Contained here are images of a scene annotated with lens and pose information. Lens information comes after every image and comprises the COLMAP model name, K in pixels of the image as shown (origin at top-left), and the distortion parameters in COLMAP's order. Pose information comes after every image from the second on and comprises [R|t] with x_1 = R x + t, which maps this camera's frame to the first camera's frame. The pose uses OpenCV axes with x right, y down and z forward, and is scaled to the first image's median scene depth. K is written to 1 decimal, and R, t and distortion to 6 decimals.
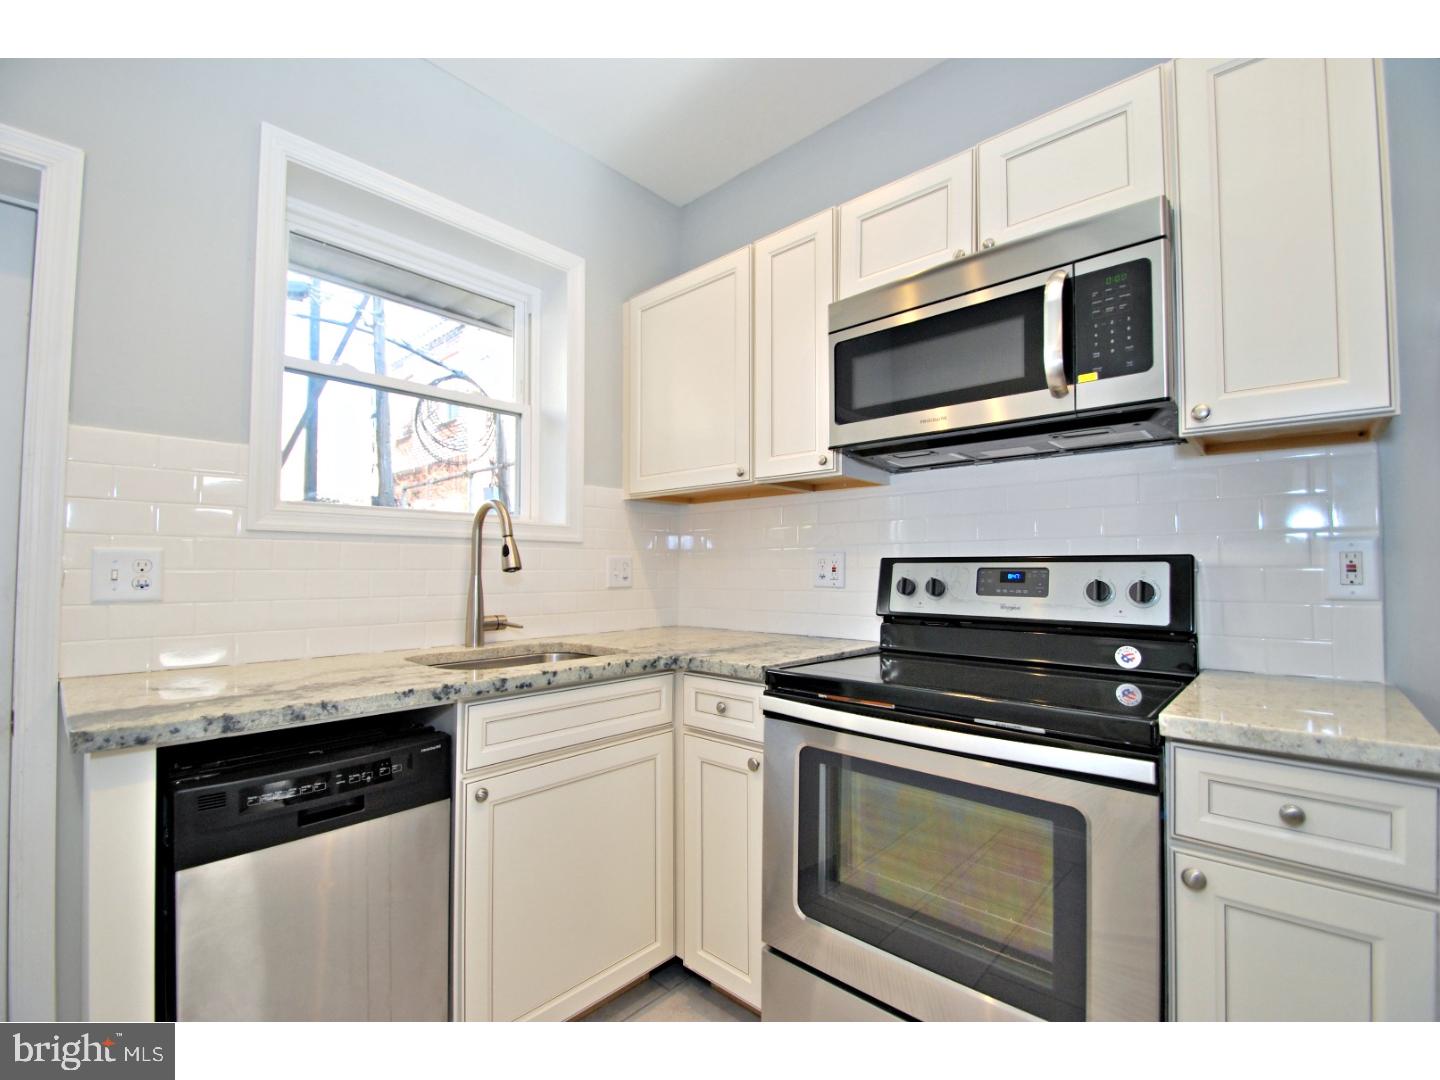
lens RADIAL K [[646.4, 0, 714.3], [0, 646.4, 543.8], [0, 0, 1]] dist [0.004287, -0.000442]
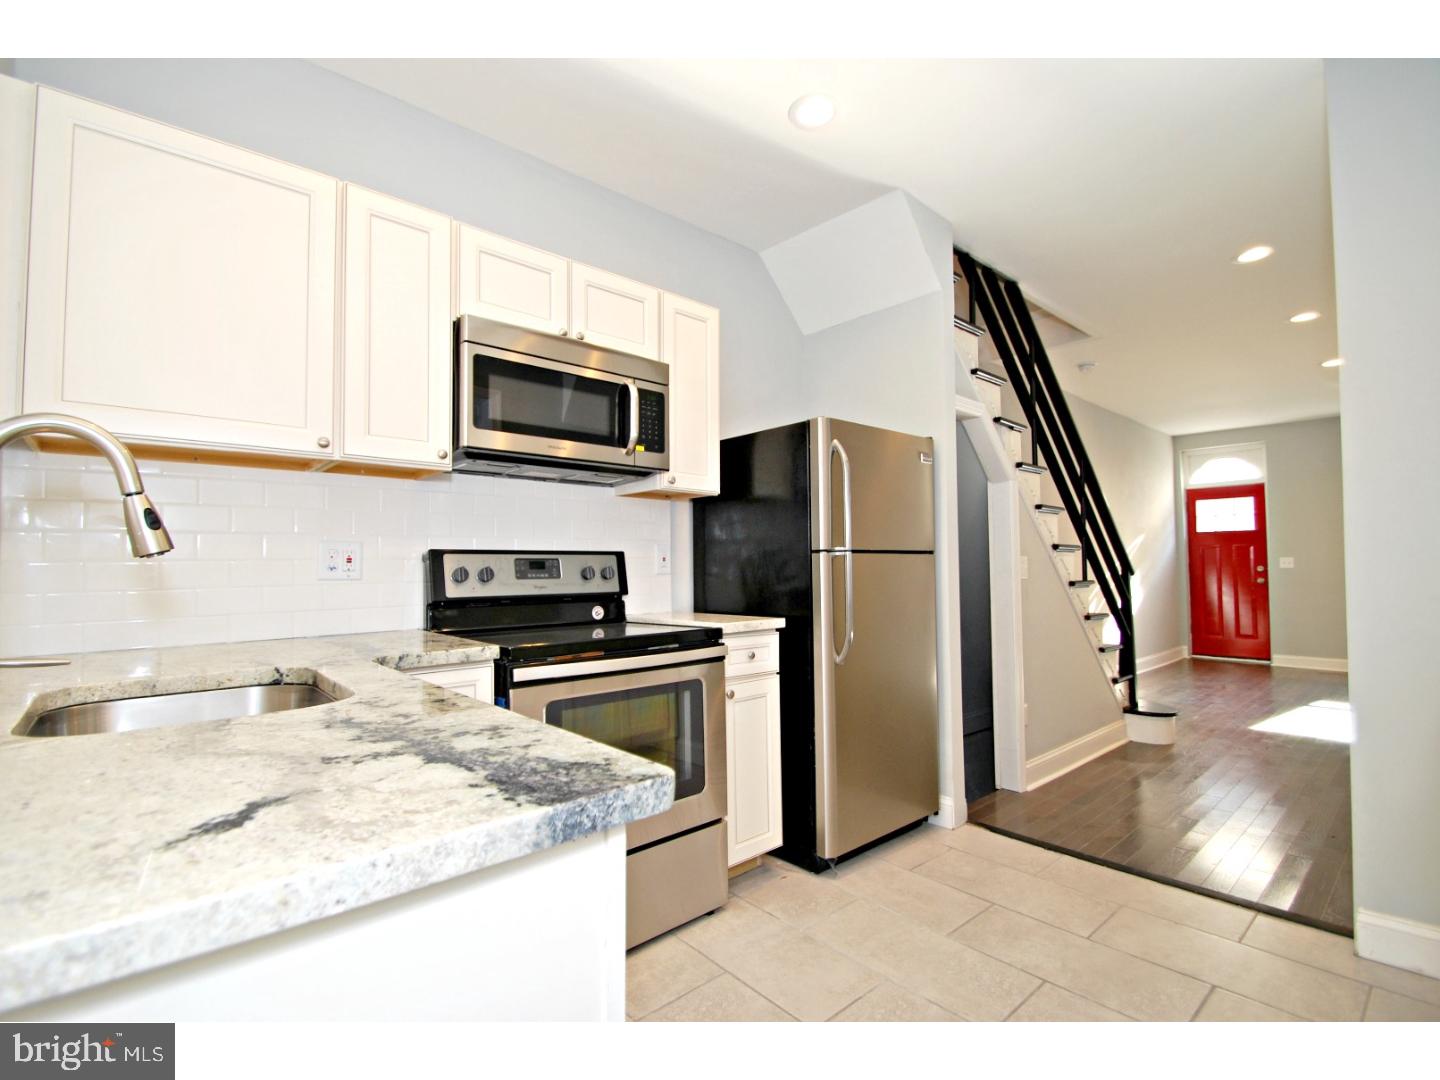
lens RADIAL K [[646.4, 0, 714.3], [0, 646.4, 543.8], [0, 0, 1]] dist [0.004287, -0.000442]
pose [[0.110204, 0.033545, 0.993343, -0.905693], [-0.029046, 0.999112, -0.030518, 0.038259], [-0.993484, -0.025489, 0.111081, 0.490820]]
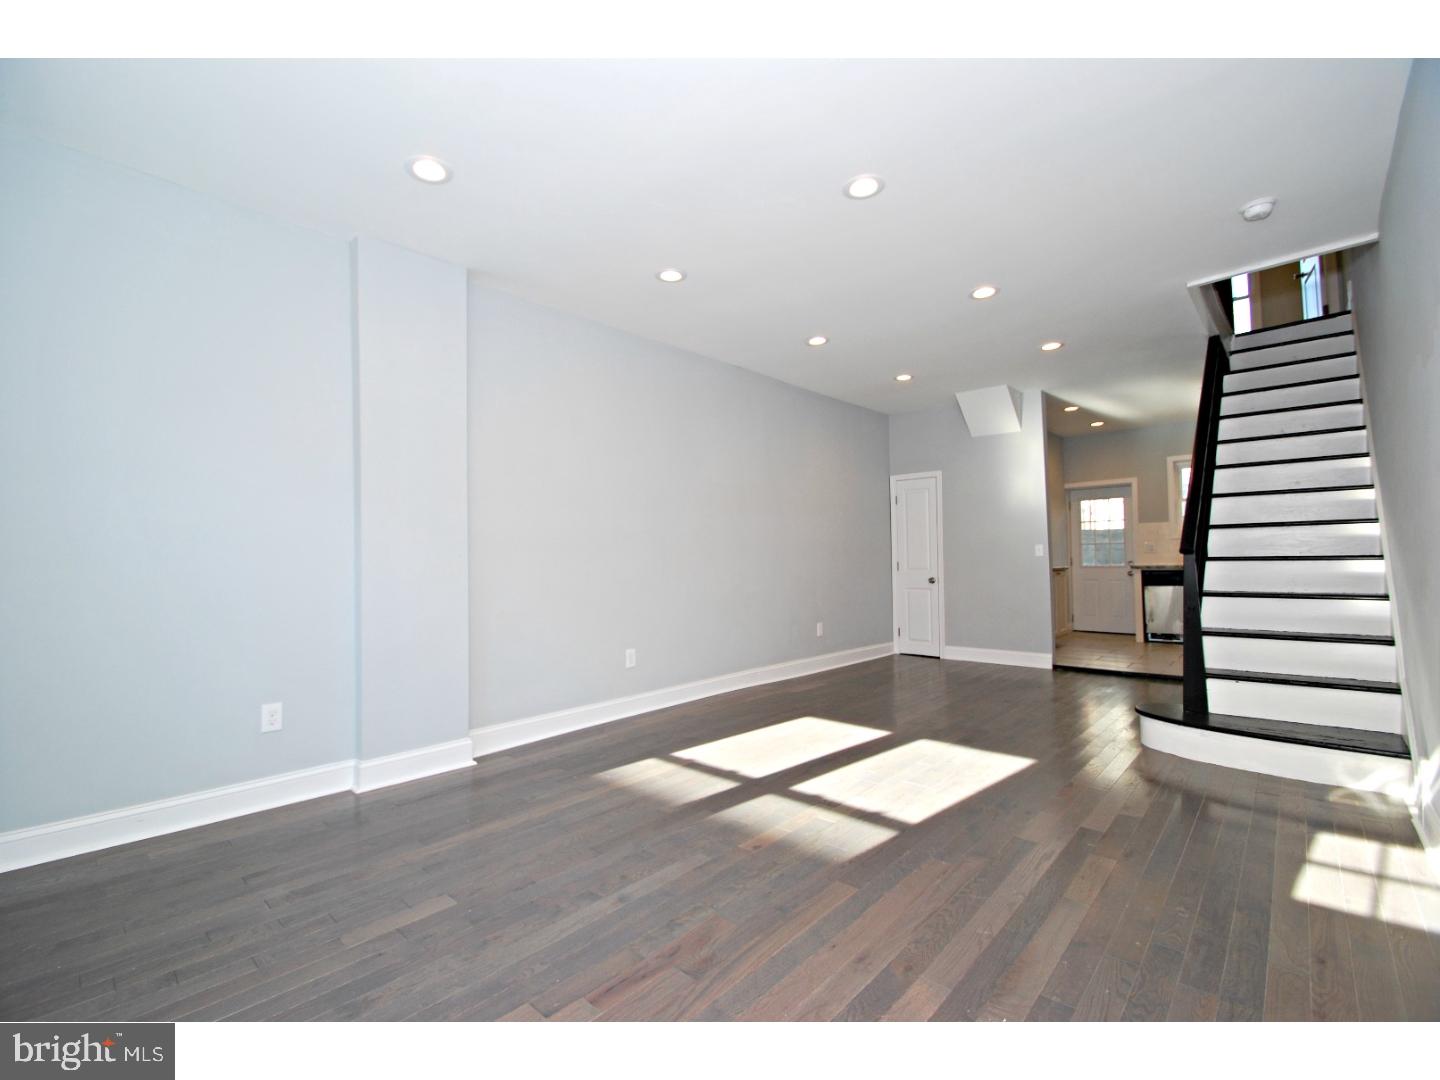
lens RADIAL K [[646.4, 0, 714.3], [0, 646.4, 543.8], [0, 0, 1]] dist [0.004287, -0.000442]
pose [[0.016650, -0.026693, -0.999505, 4.127202], [0.051722, 0.998328, -0.025800, -0.039137], [0.998523, -0.051267, 0.018003, -2.549468]]
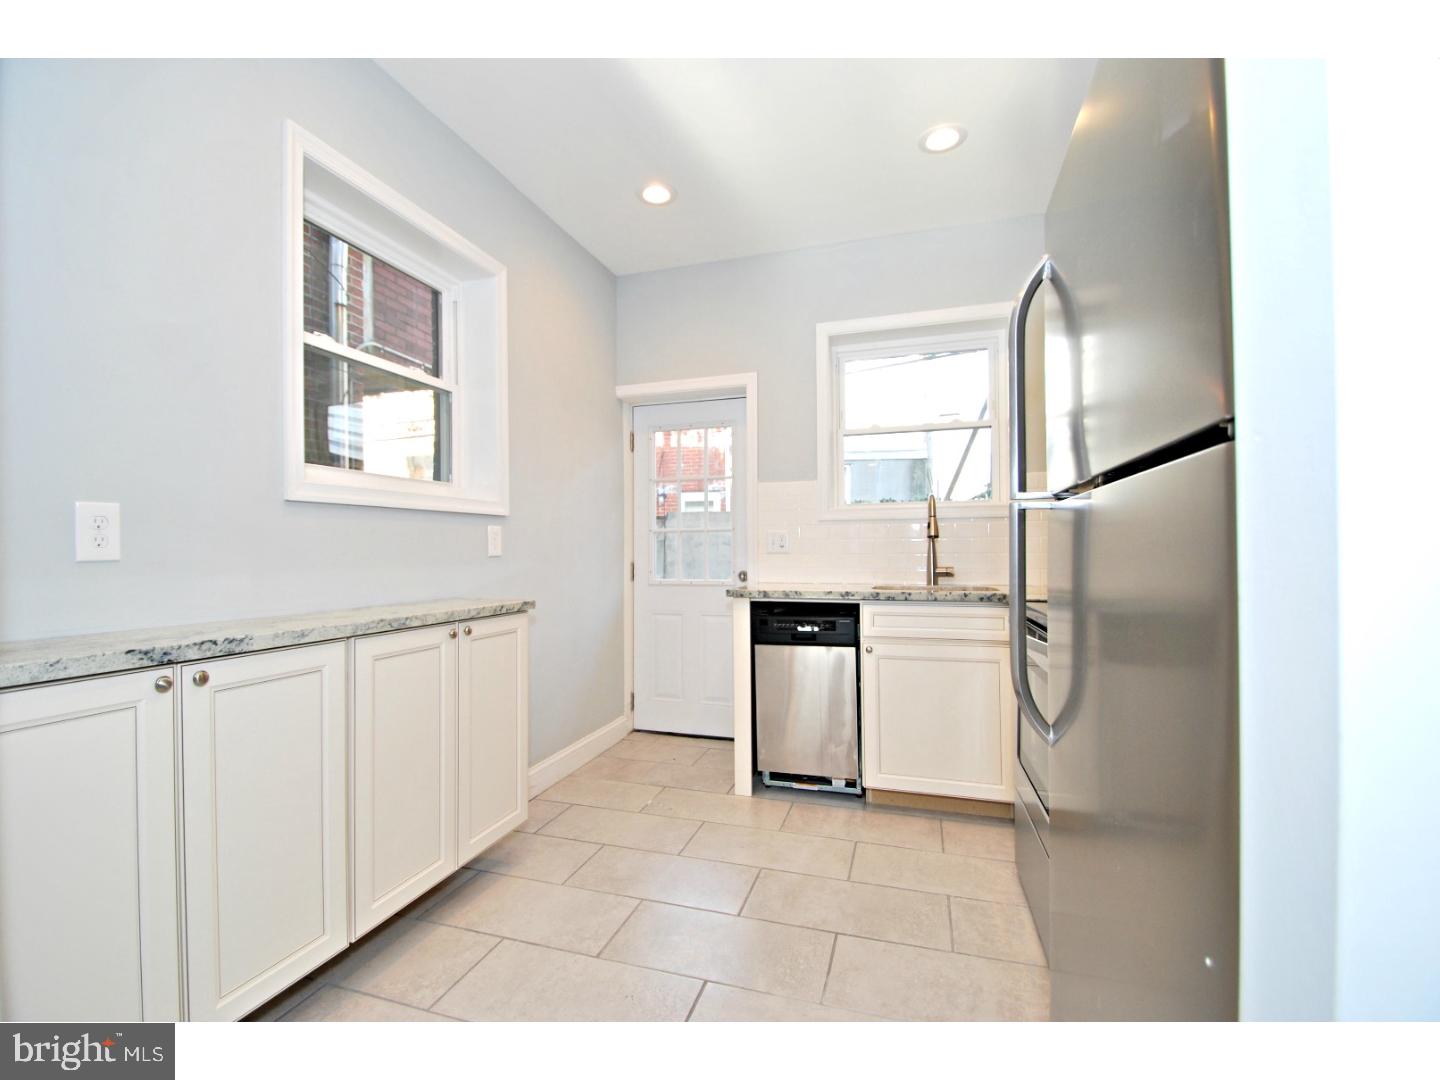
lens RADIAL K [[646.4, 0, 714.3], [0, 646.4, 543.8], [0, 0, 1]] dist [0.004287, -0.000442]
pose [[0.427417, -0.015344, -0.903924, 1.023012], [0.042172, 0.999106, 0.002981, 0.031858], [0.903070, -0.039394, 0.427682, -0.216080]]
